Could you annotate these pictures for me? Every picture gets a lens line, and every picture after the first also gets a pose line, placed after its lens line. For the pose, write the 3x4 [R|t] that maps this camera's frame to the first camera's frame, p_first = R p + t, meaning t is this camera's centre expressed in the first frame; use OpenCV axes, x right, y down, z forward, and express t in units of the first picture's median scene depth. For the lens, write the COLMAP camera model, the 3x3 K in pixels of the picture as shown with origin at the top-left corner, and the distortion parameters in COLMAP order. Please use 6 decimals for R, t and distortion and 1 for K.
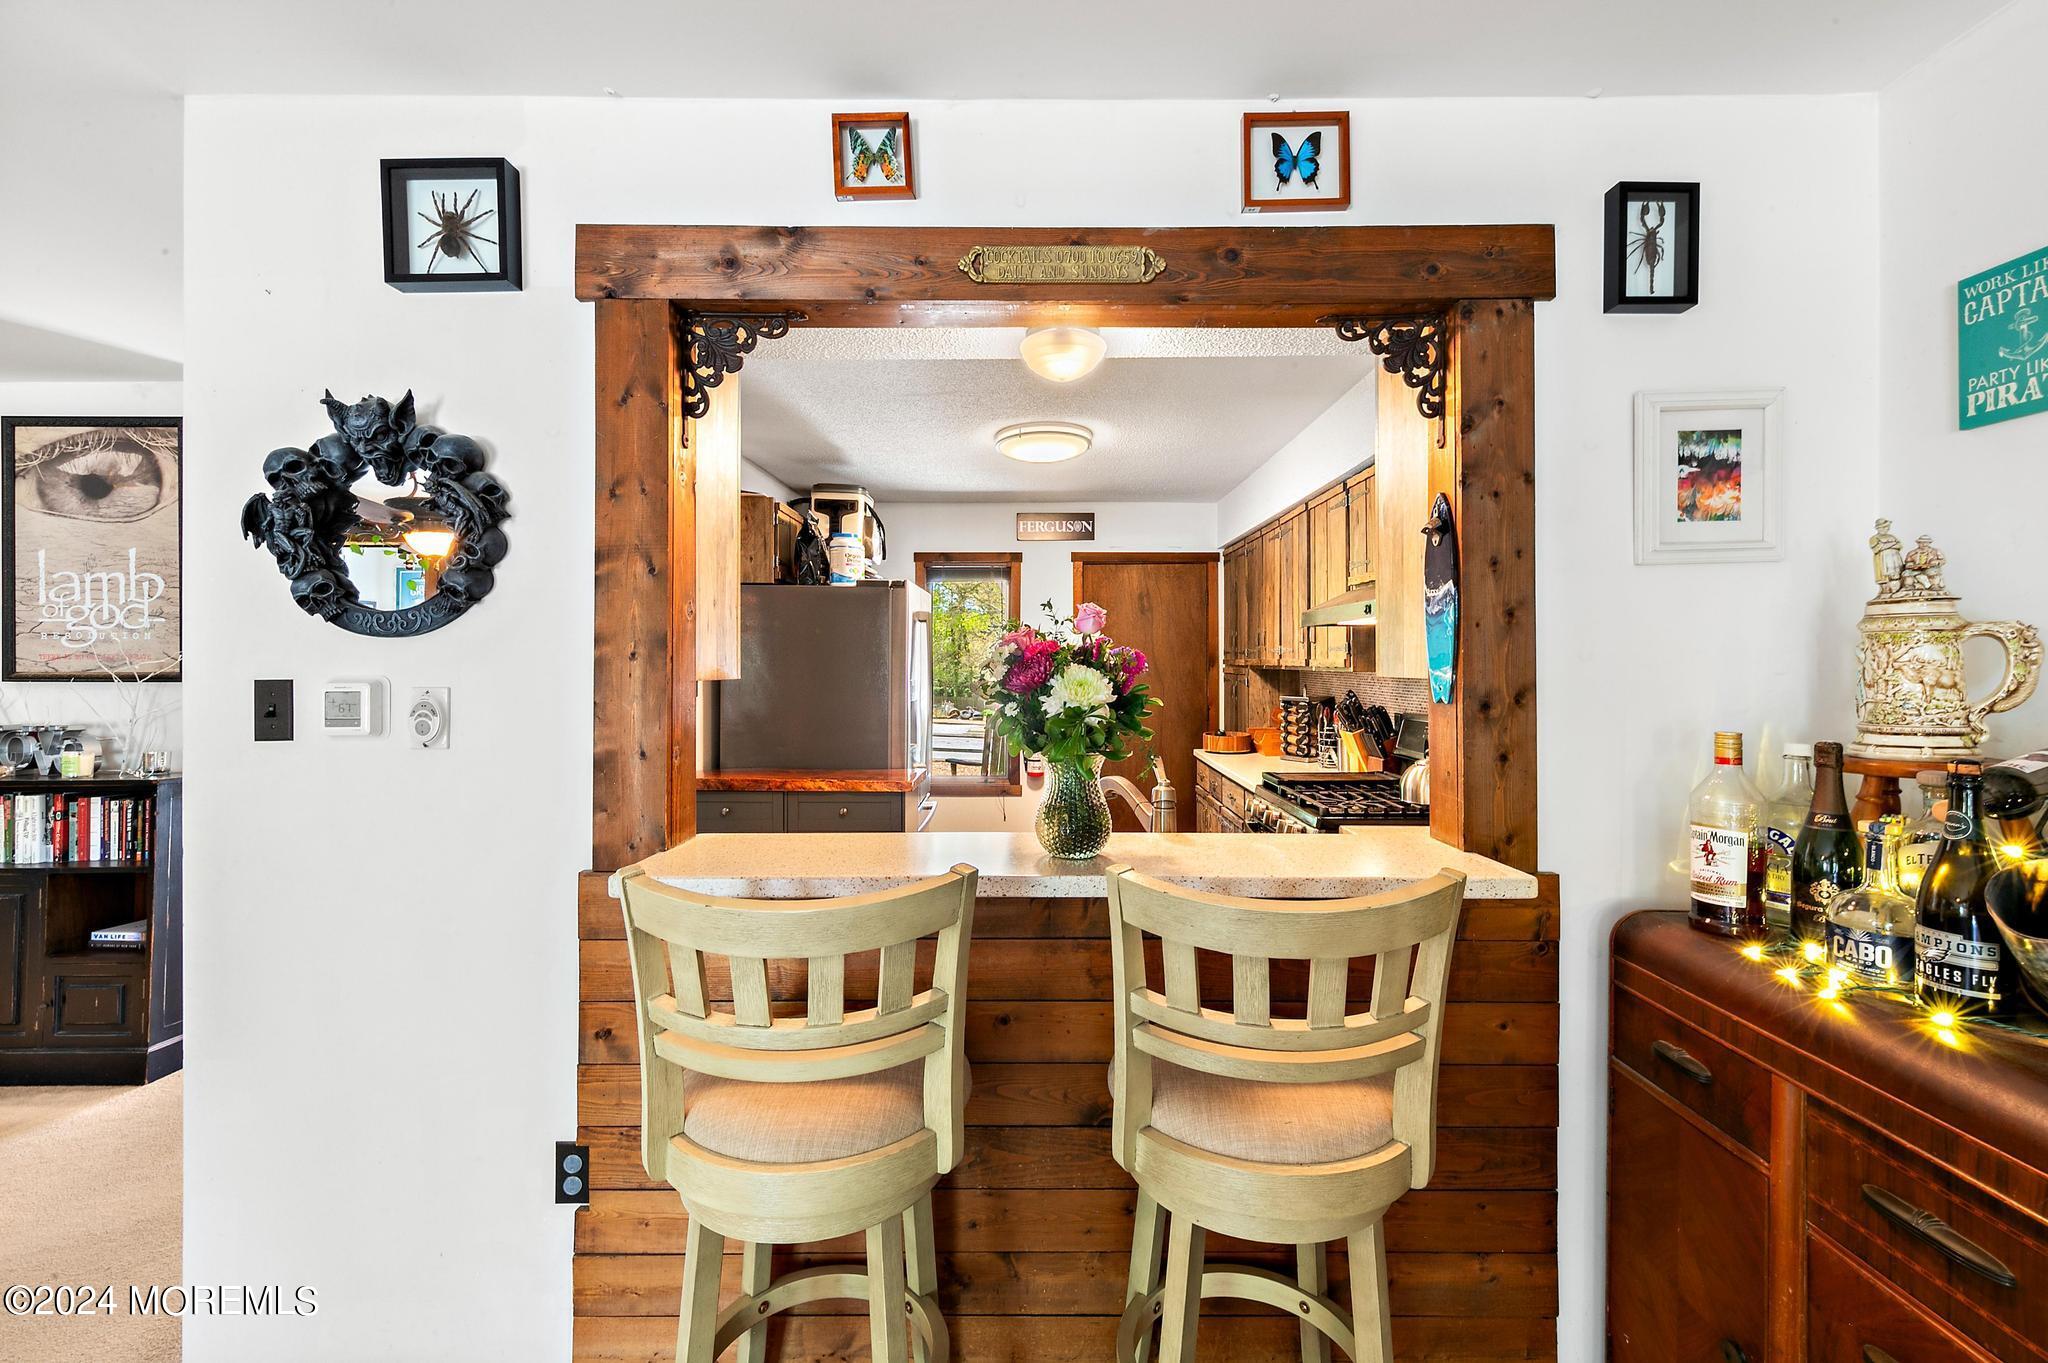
lens RADIAL K [[865.0, 0, 1029.9], [0, 865.0, 662.4], [0, 0, 1]] dist [0.010031, -0.001806]
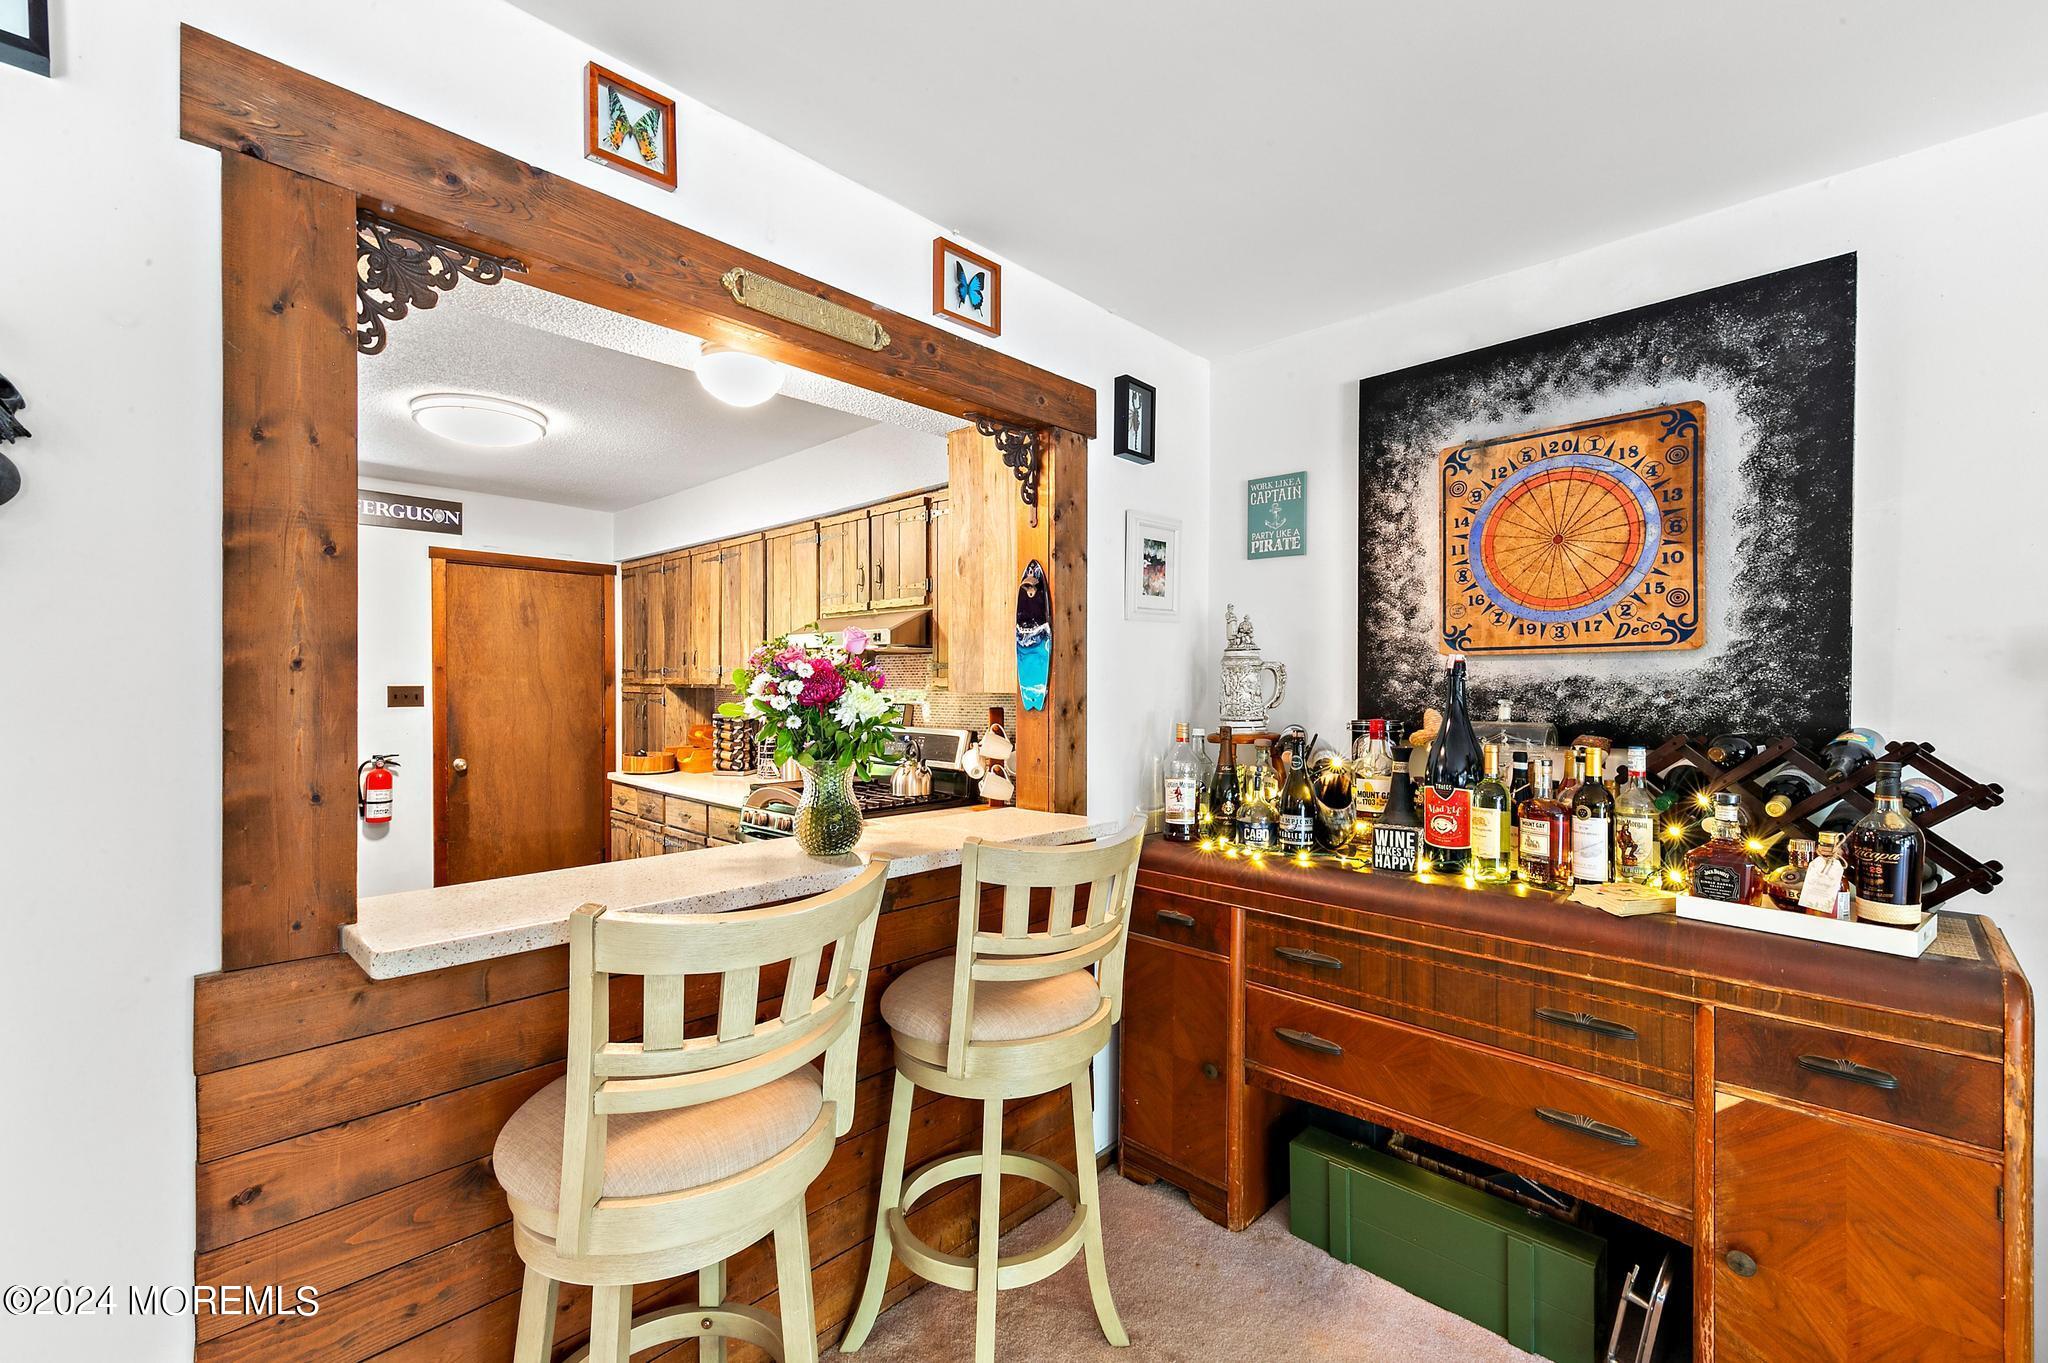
lens RADIAL K [[865.0, 0, 1026.6], [0, 865.0, 696.0], [0, 0, 1]] dist [0.010031, -0.001806]
pose [[0.689212, -0.005662, 0.724538, -0.561790], [-0.005183, 0.999905, 0.012744, 0.006608], [-0.724541, -0.012538, 0.689117, 0.049129]]
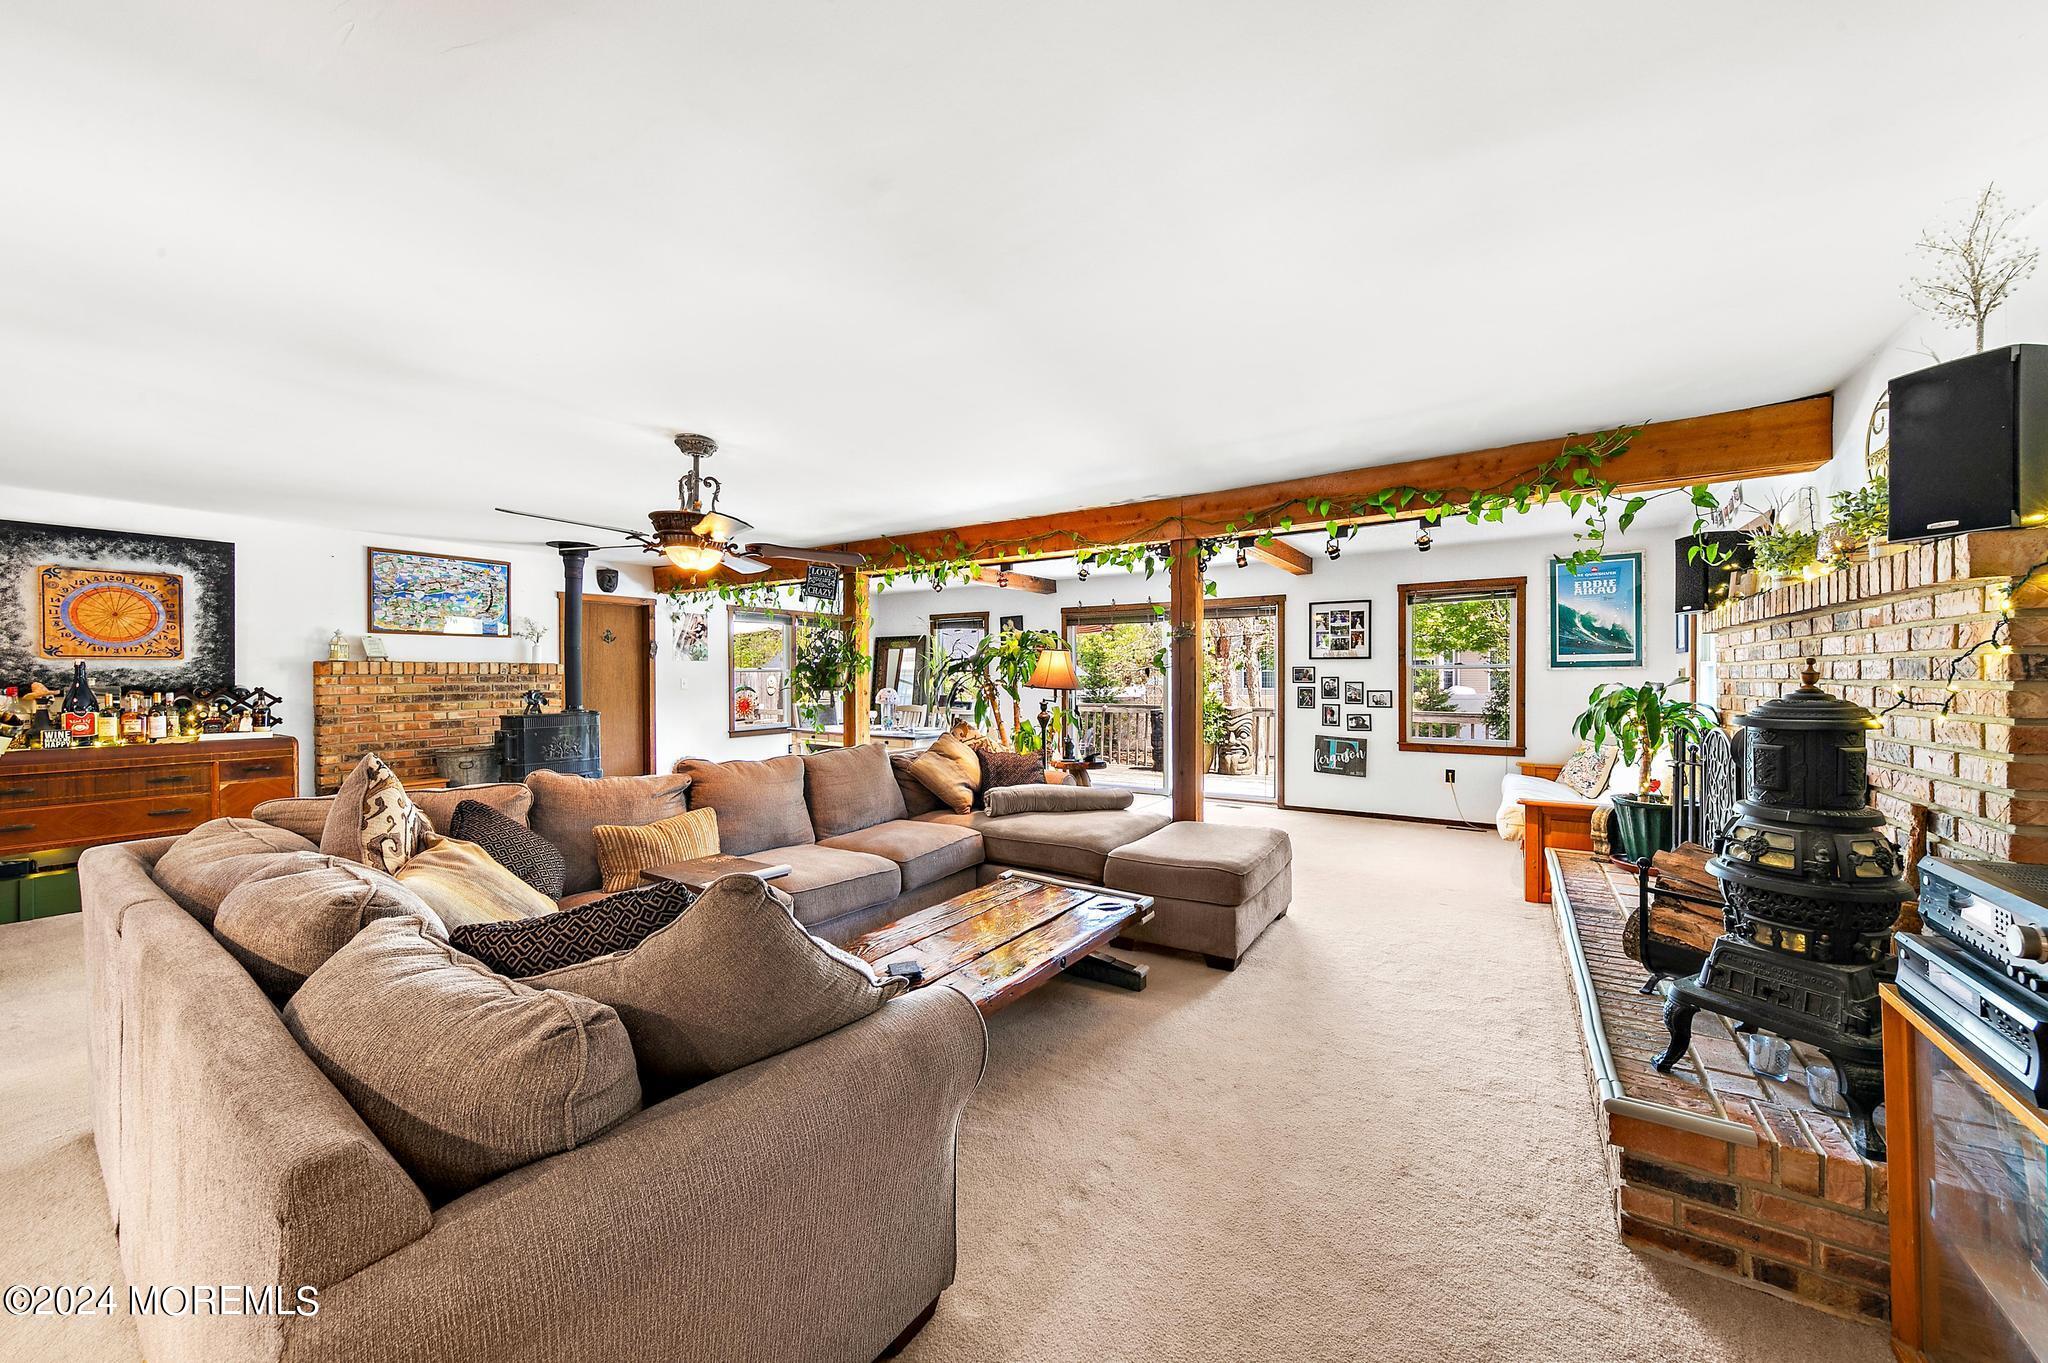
lens RADIAL K [[752.2, 0, 1038.5], [0, 752.2, 679.2], [0, 0, 1]] dist [0.009940, 0.000013]
pose [[-0.835827, -0.000872, 0.548992, -3.624126], [-0.000482, 1.000000, 0.000855, 0.027996], [-0.548992, 0.000450, -0.835827, 0.870682]]
